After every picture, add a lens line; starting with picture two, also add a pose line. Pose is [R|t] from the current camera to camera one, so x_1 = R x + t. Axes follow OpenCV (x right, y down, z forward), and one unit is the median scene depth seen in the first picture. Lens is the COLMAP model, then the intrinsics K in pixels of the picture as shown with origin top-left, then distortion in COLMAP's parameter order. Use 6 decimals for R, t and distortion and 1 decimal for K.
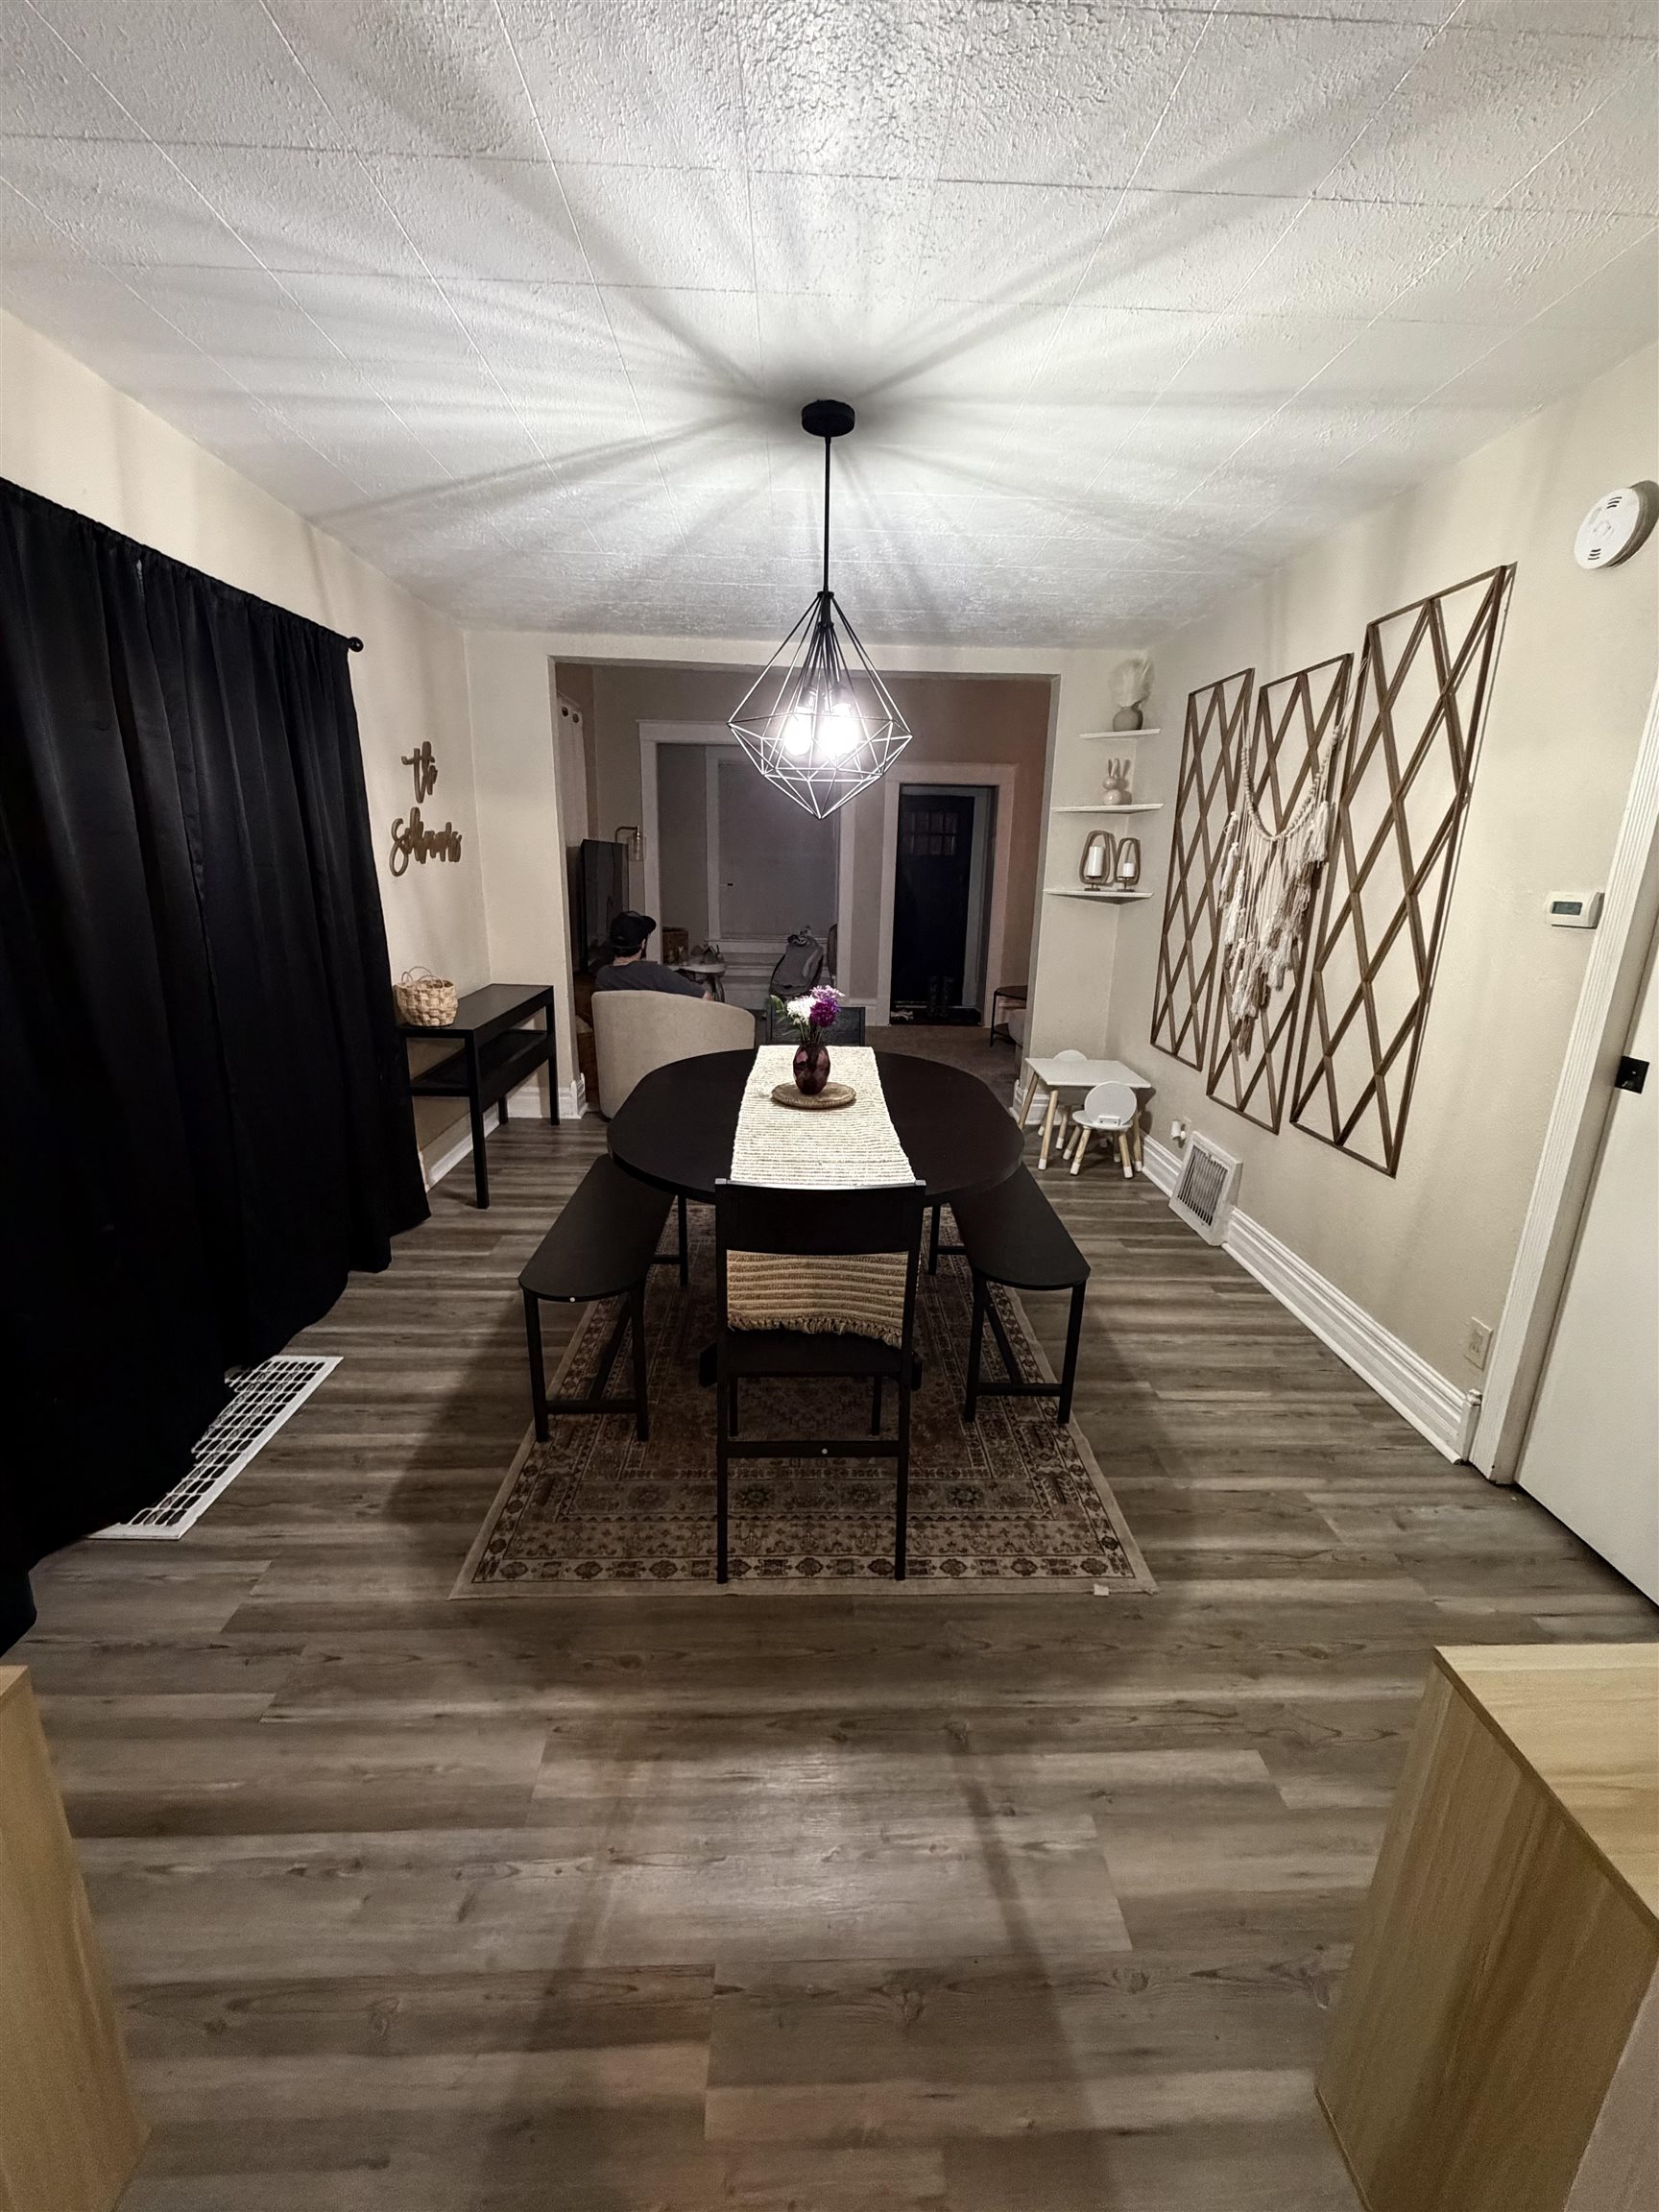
lens RADIAL K [[879.7, 0, 829.0], [0, 879.7, 1101.3], [0, 0, 1]] dist [-0.001535, 0.000347]
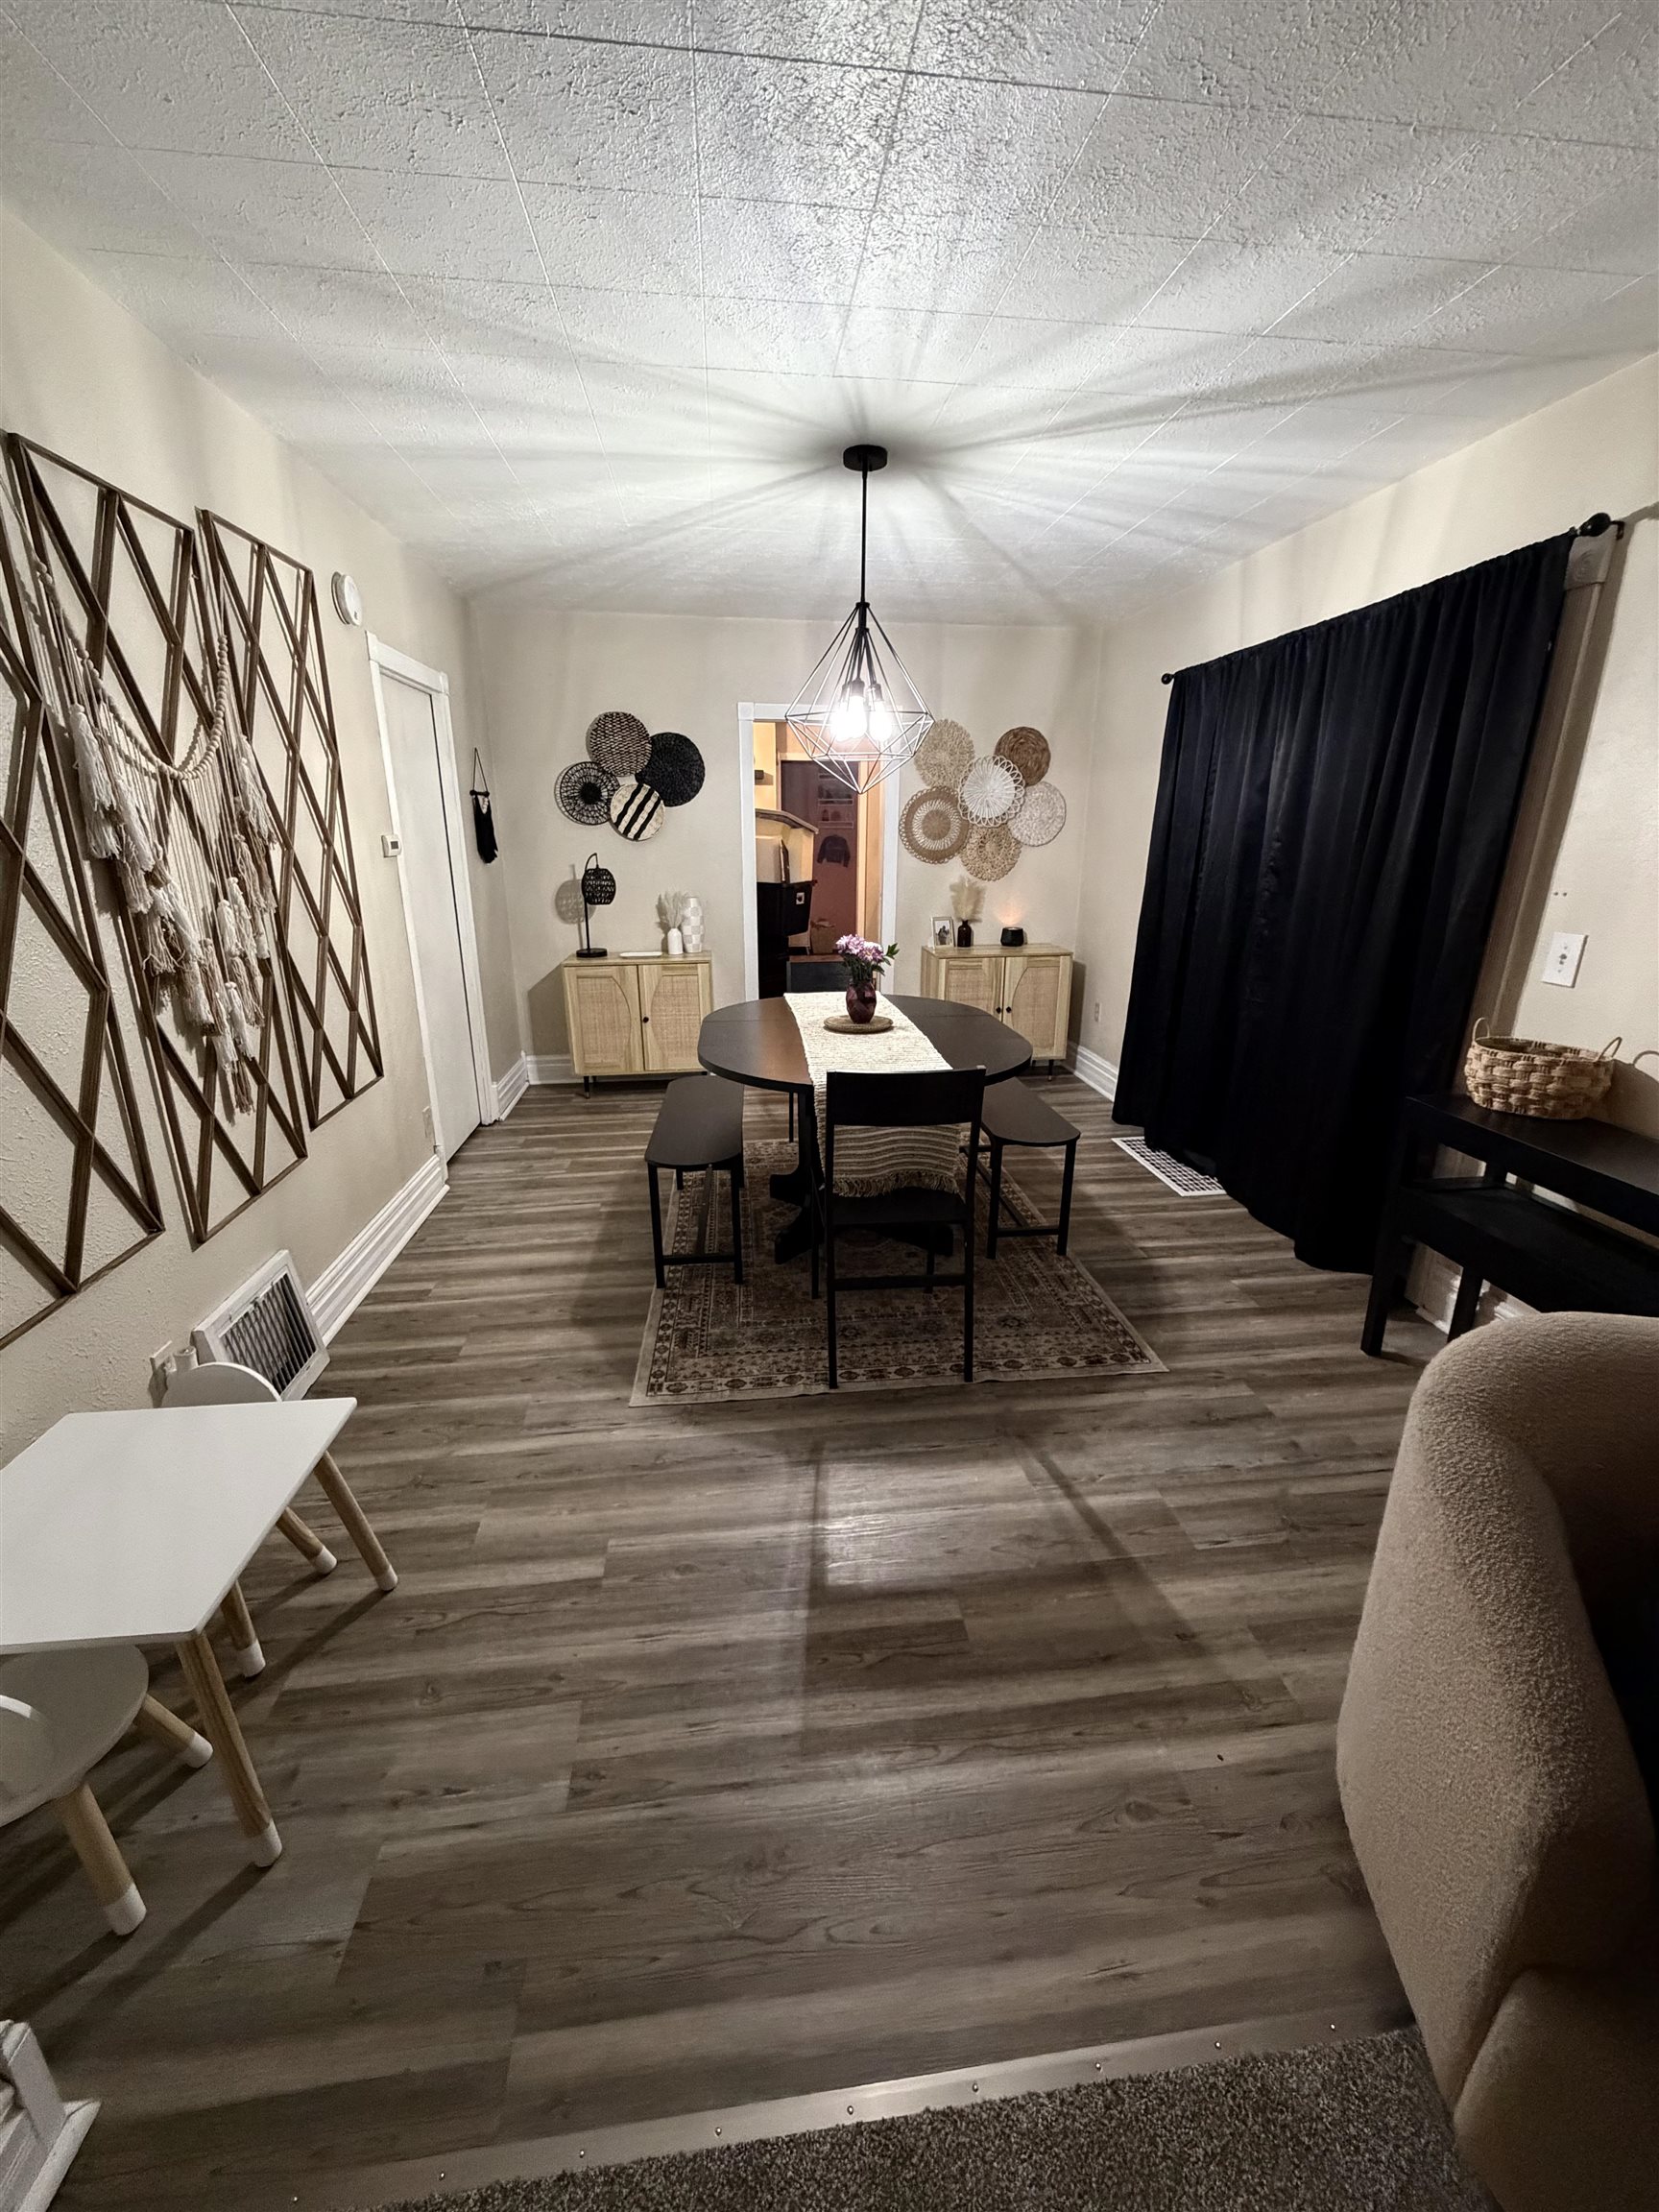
lens RADIAL K [[879.7, 0, 834.7], [0, 879.7, 1106.1], [0, 0, 1]] dist [-0.001535, 0.000347]
pose [[-0.996388, -0.000397, -0.084918, 0.114158], [-0.046755, 0.837335, 0.544687, -0.555491], [0.070889, 0.546690, -0.834329, 2.018444]]
